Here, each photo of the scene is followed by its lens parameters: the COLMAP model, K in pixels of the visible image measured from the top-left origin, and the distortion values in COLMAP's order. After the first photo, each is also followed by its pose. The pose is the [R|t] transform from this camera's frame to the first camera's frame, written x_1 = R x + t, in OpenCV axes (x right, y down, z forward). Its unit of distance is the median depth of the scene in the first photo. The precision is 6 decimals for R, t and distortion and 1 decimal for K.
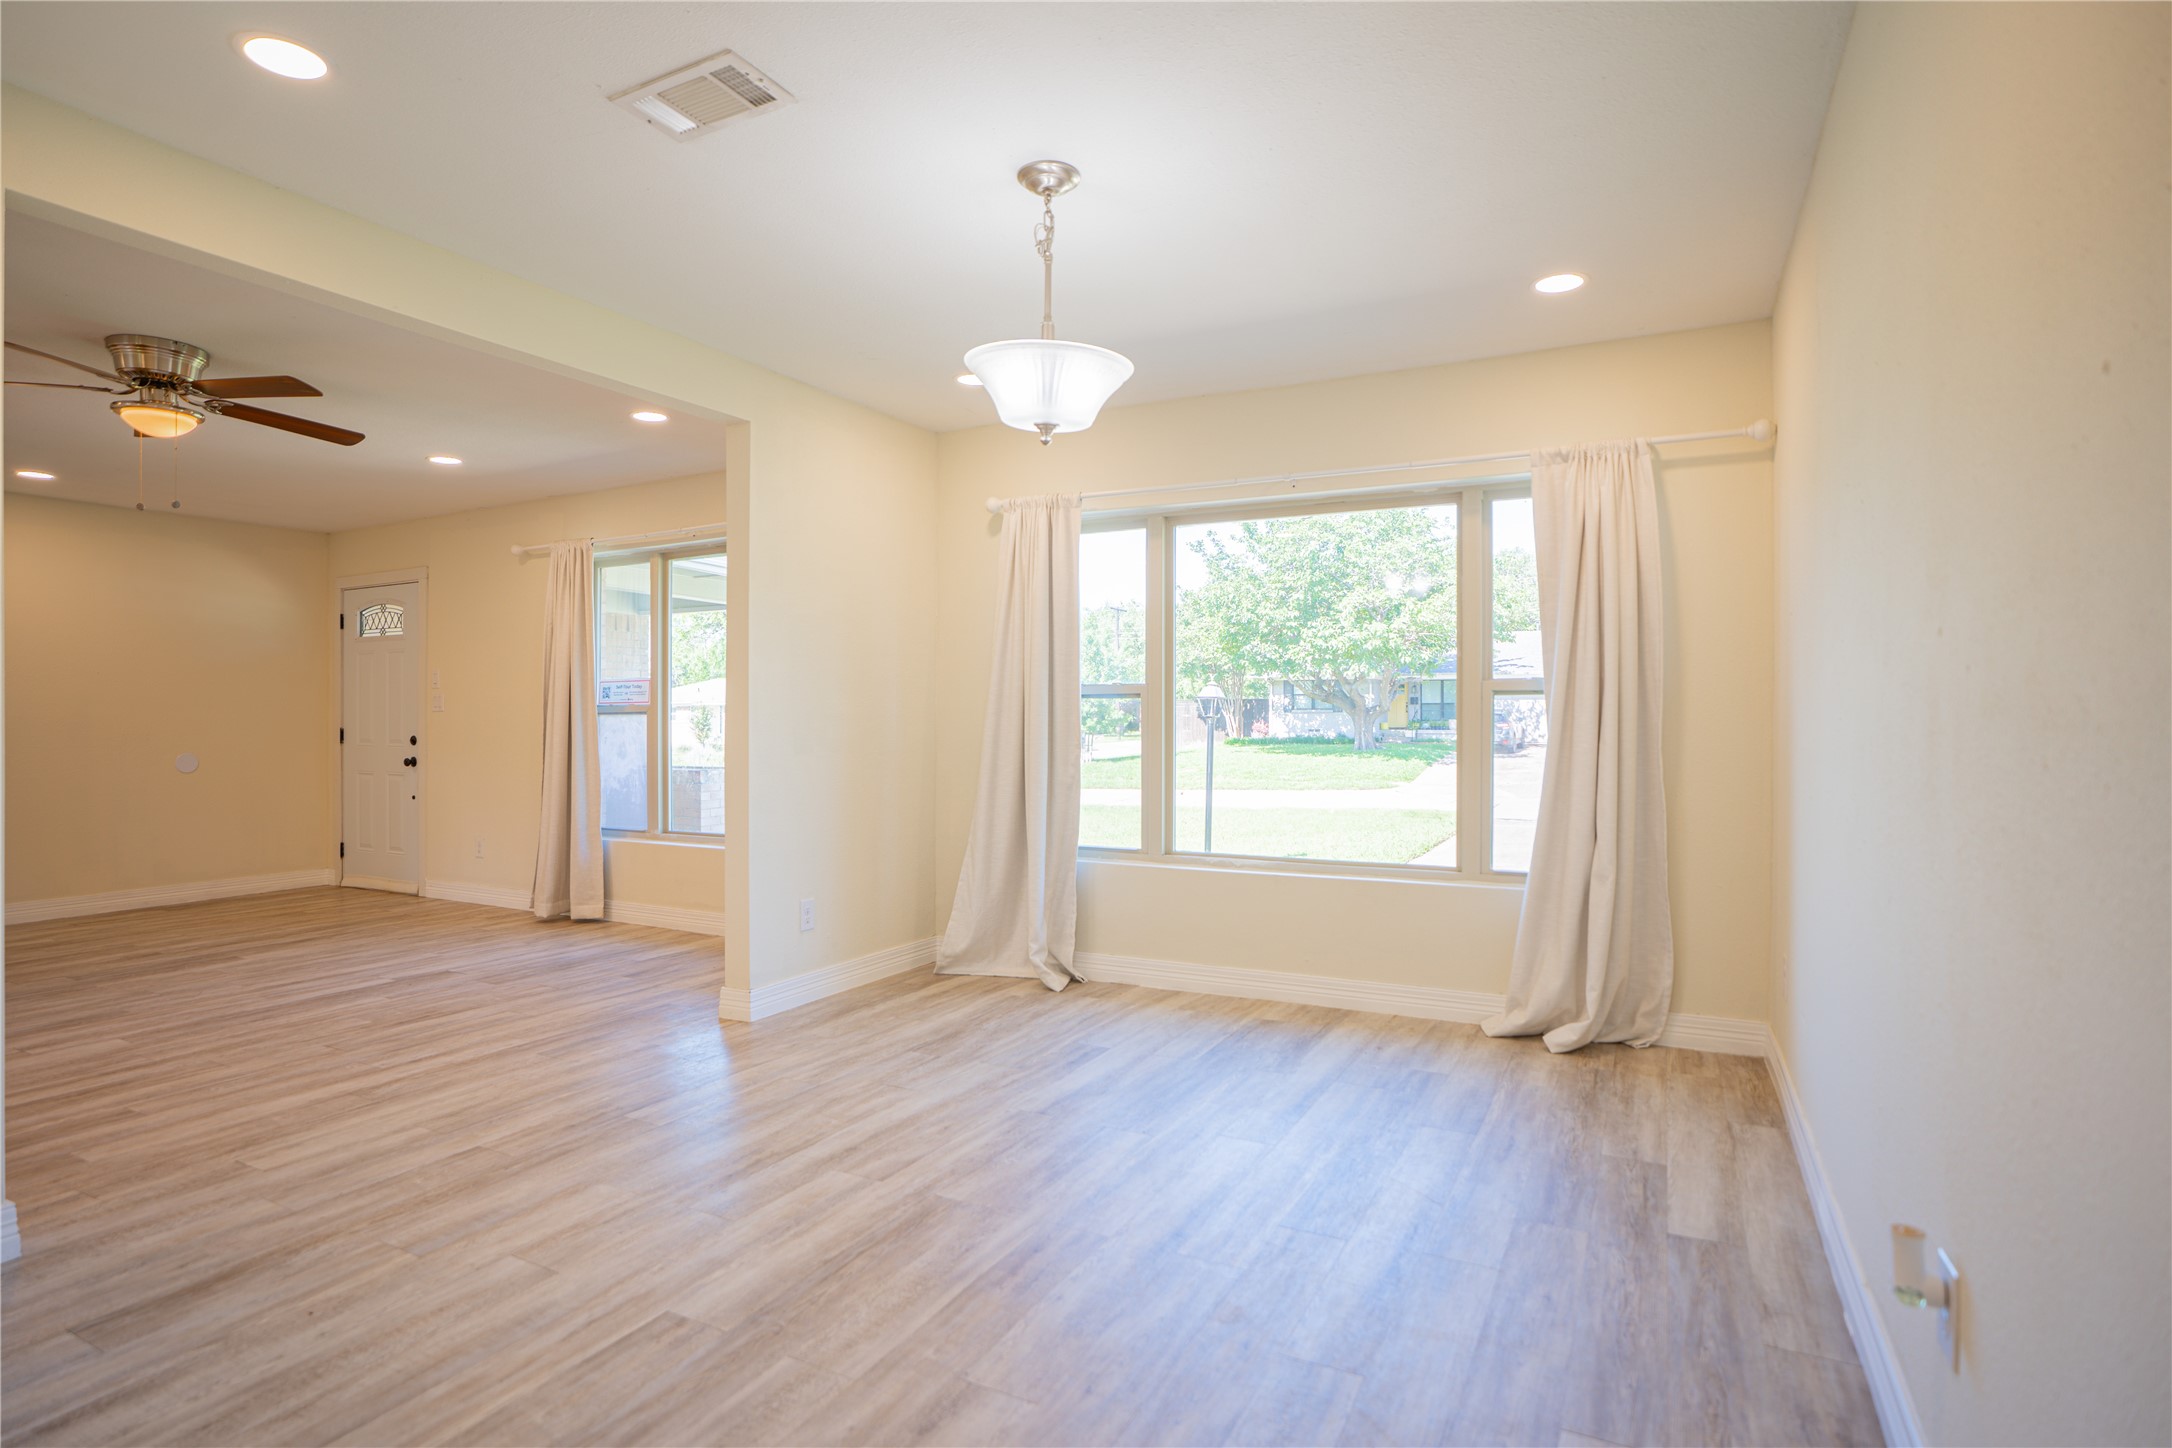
lens RADIAL K [[1084.1, 0, 1086.0], [0, 1084.1, 724.0], [0, 0, 1]] dist [-0.025172, 0.000581]
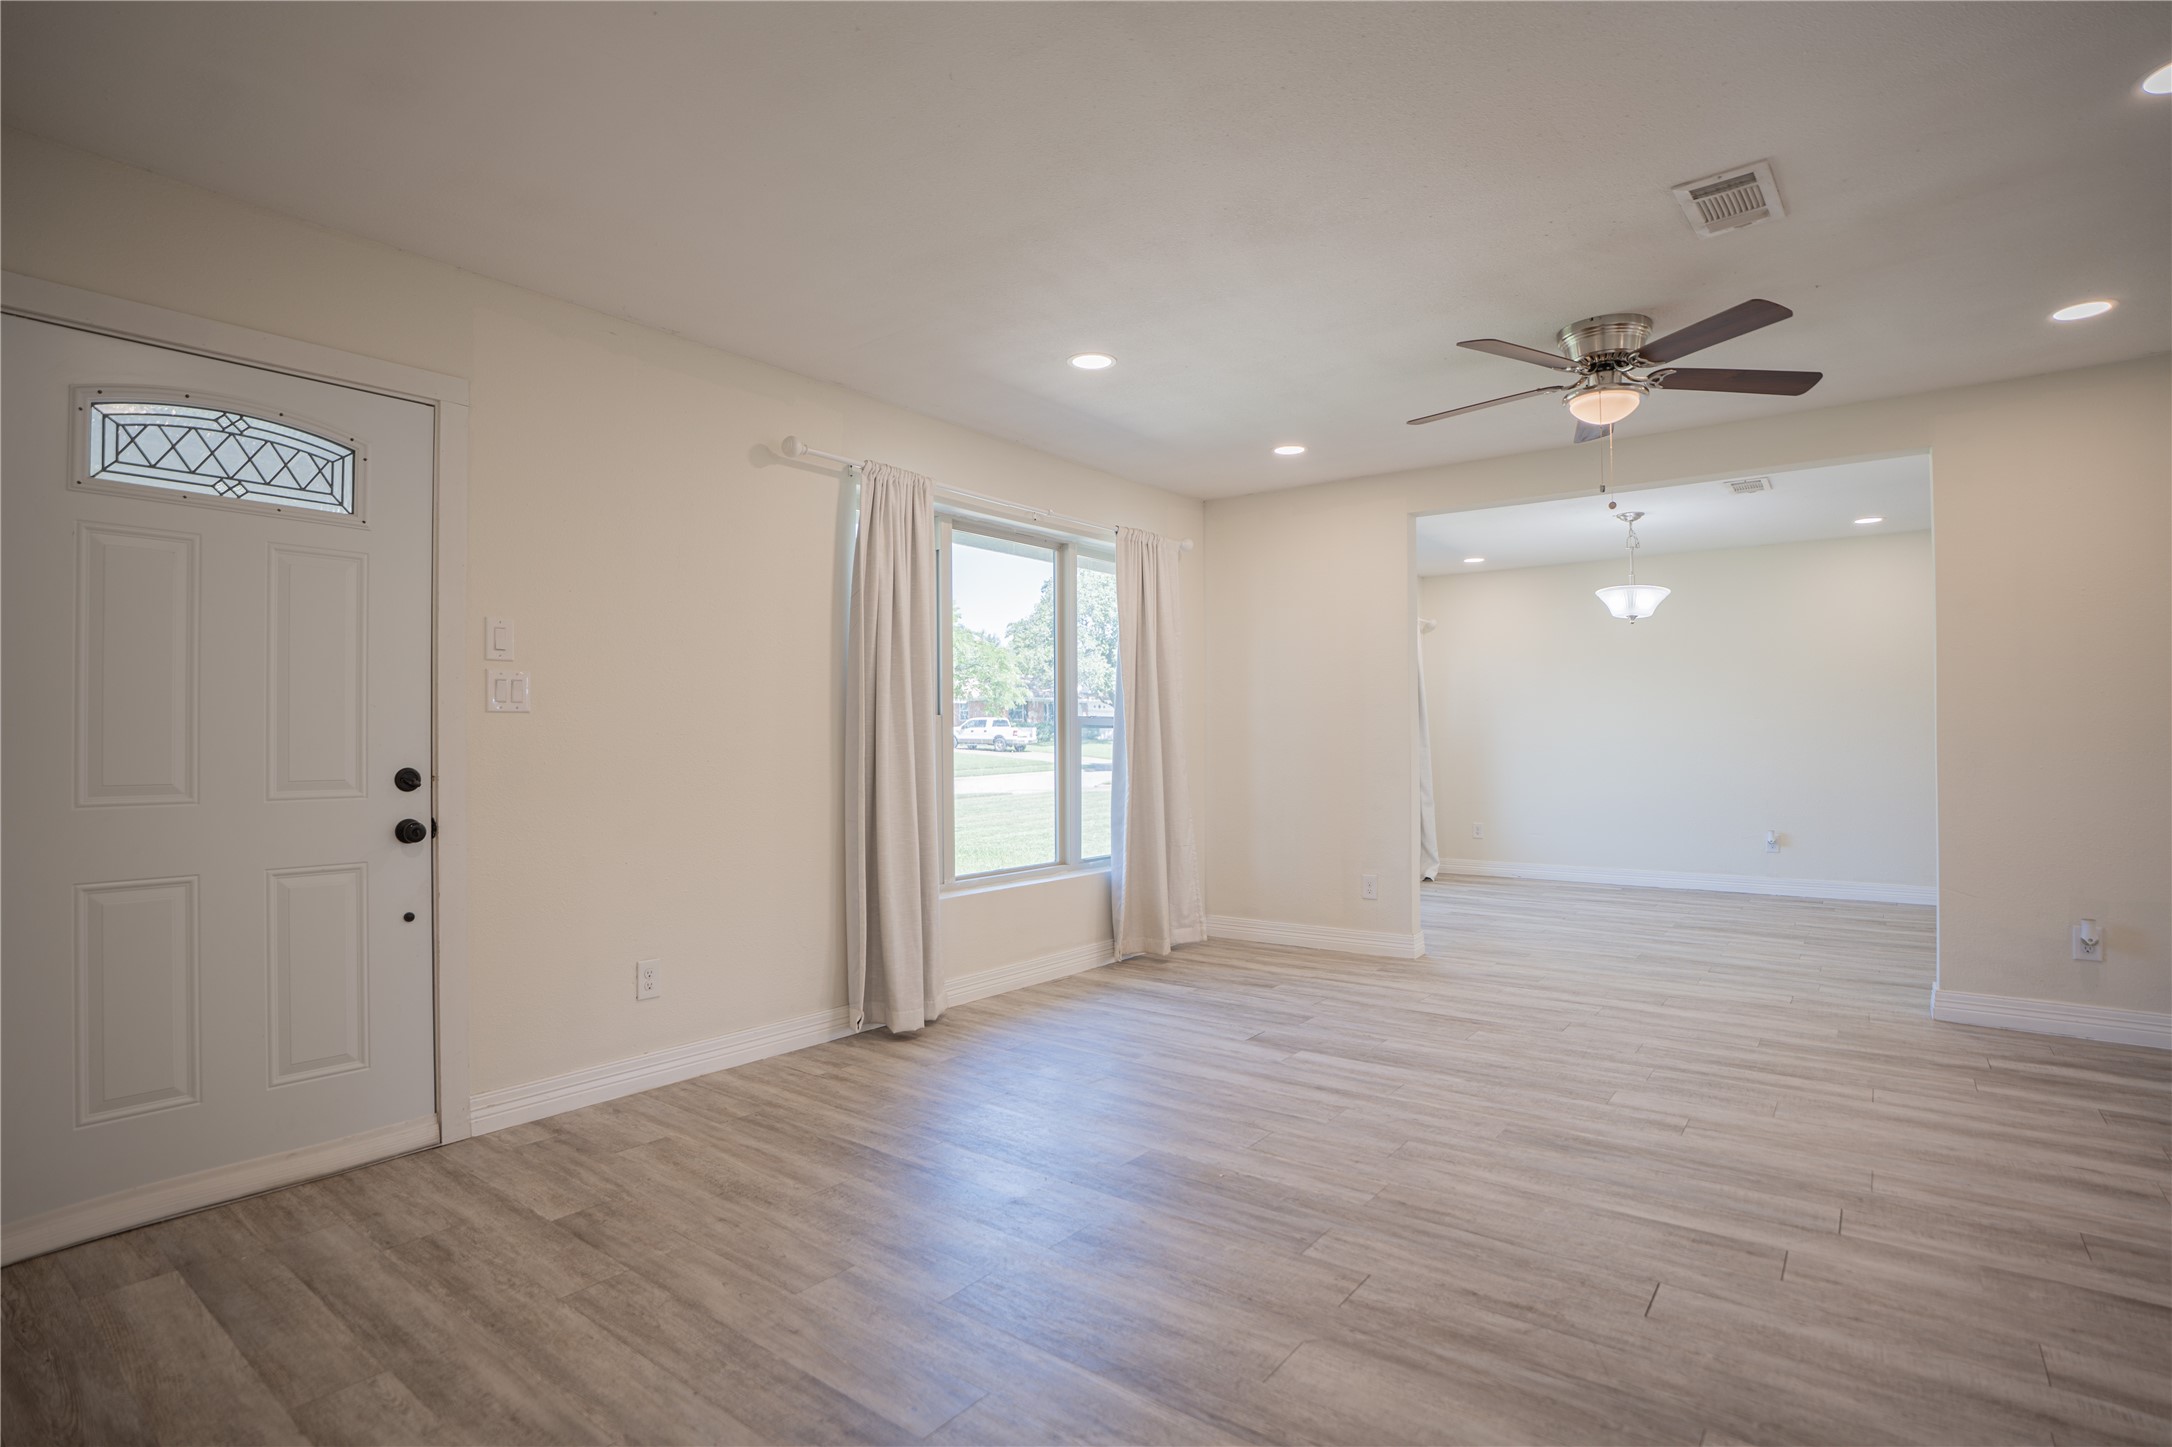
lens RADIAL K [[1065.9, 0, 1080.6], [0, 1065.9, 738.9], [0, 0, 1]] dist [-0.028802, -0.000022]
pose [[0.177001, 0.008357, 0.984175, -2.292513], [0.005764, 0.999938, -0.009528, 0.014159], [-0.984194, 0.007360, 0.176942, 1.586788]]
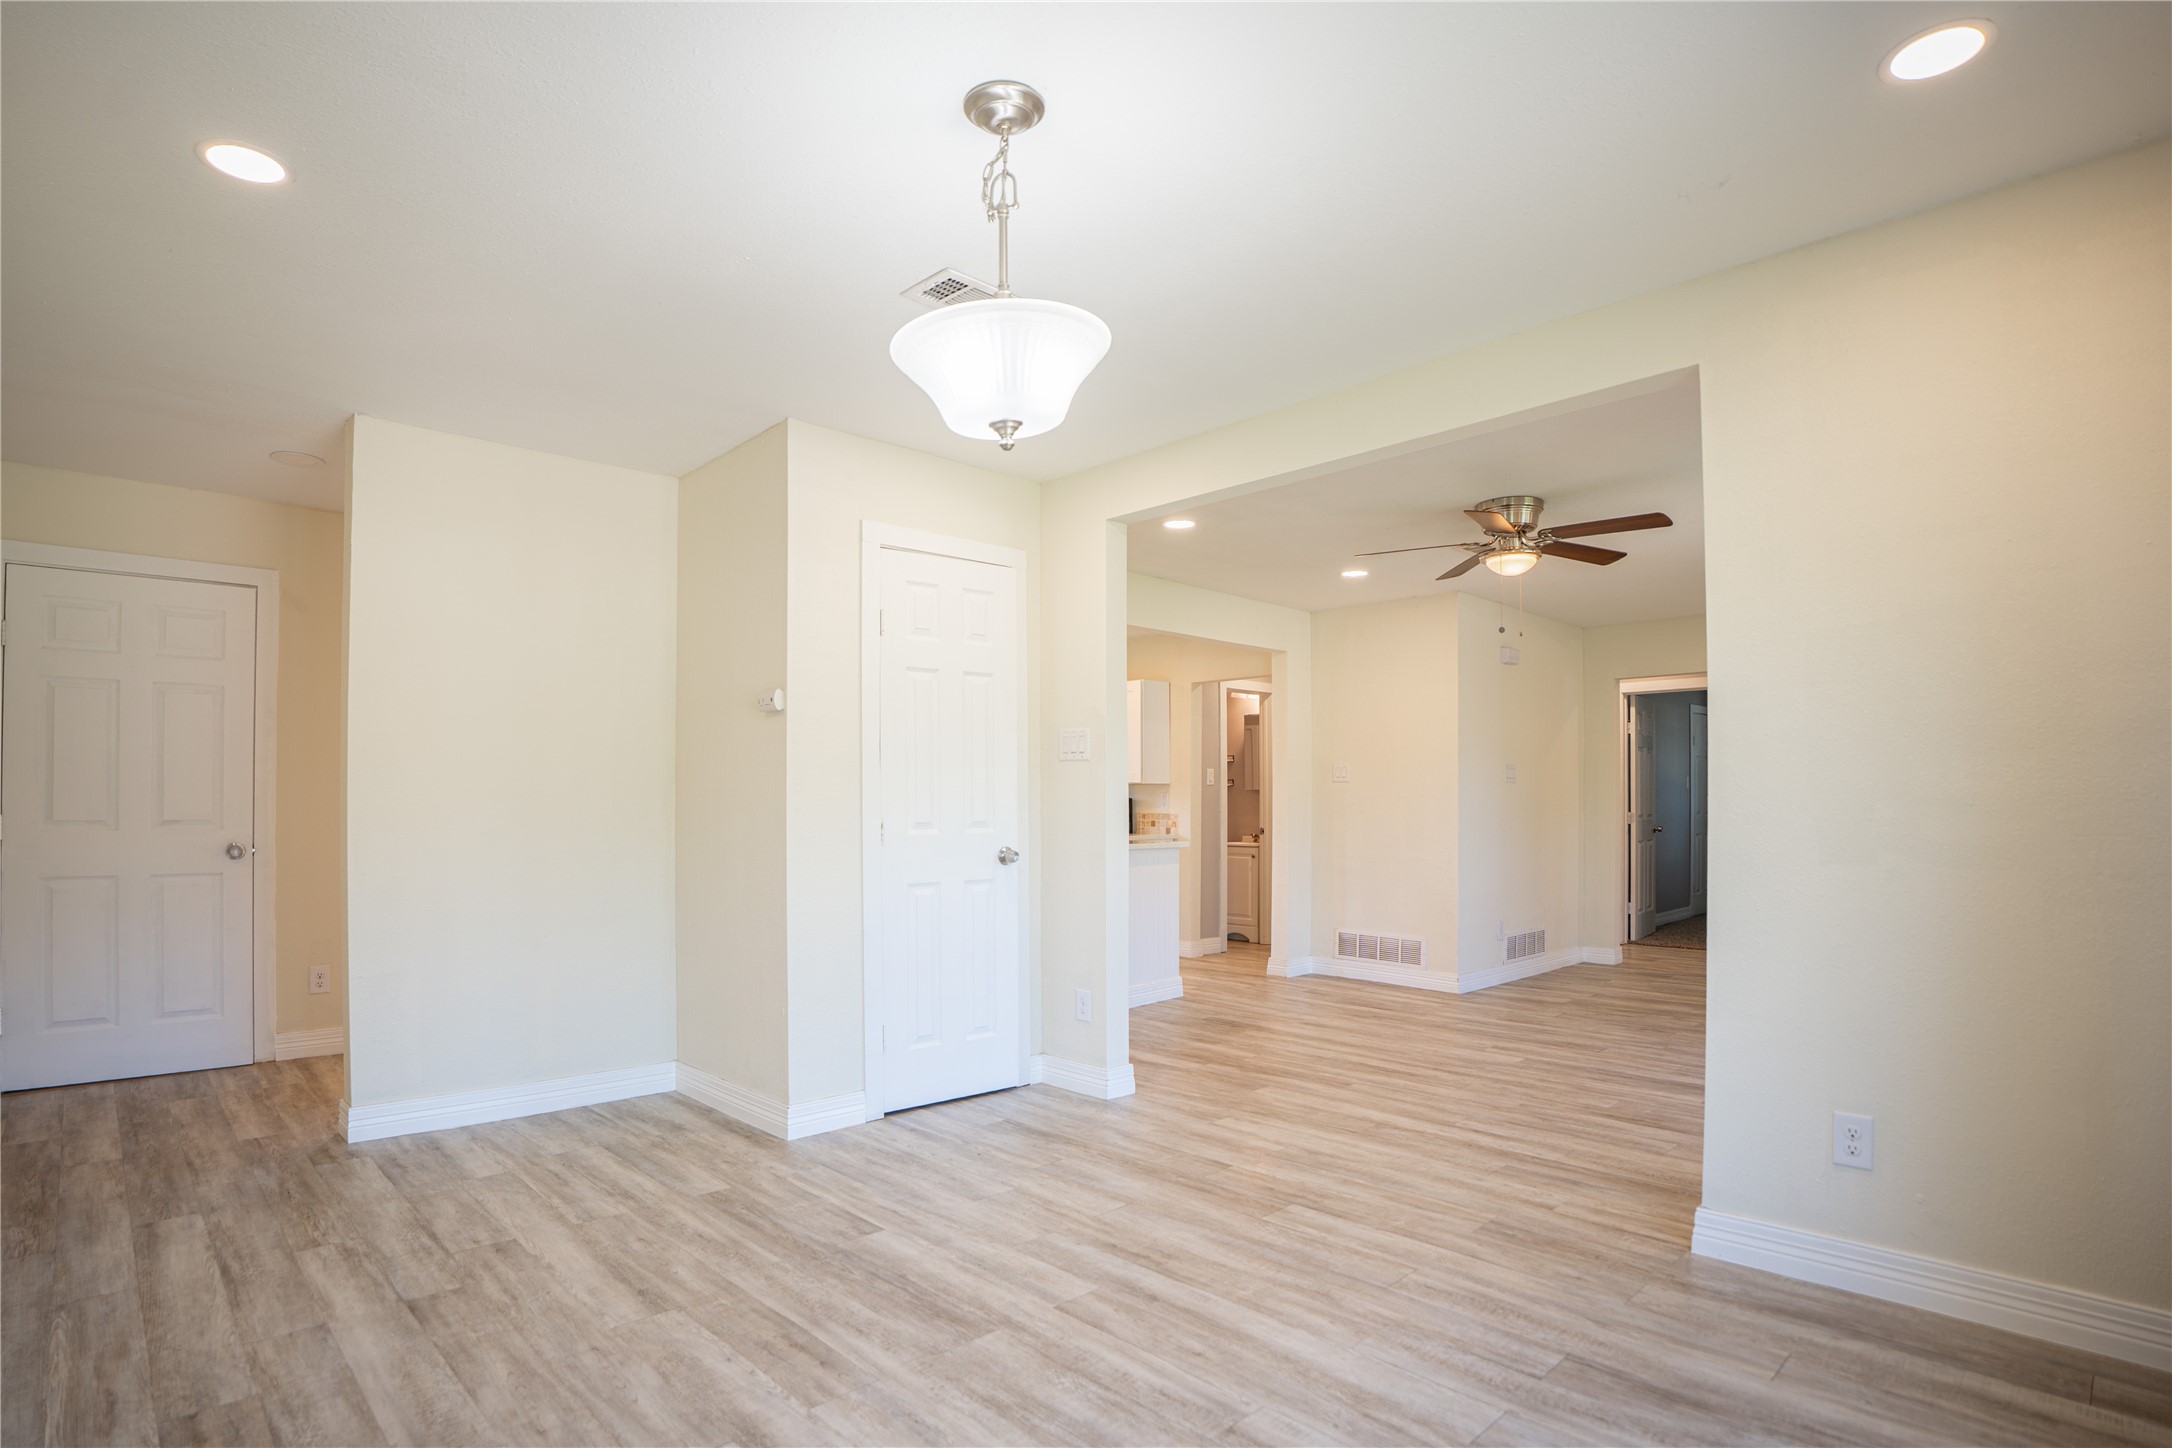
lens RADIAL K [[1102.2, 0, 1085.0], [0, 1102.2, 790.7], [0, 0, 1]] dist [-0.062572, 0.000530]
pose [[-0.307407, -0.012191, -0.951500, 0.595200], [-0.000848, 0.999921, -0.012538, -0.005780], [0.951578, -0.003048, -0.307393, 1.127510]]
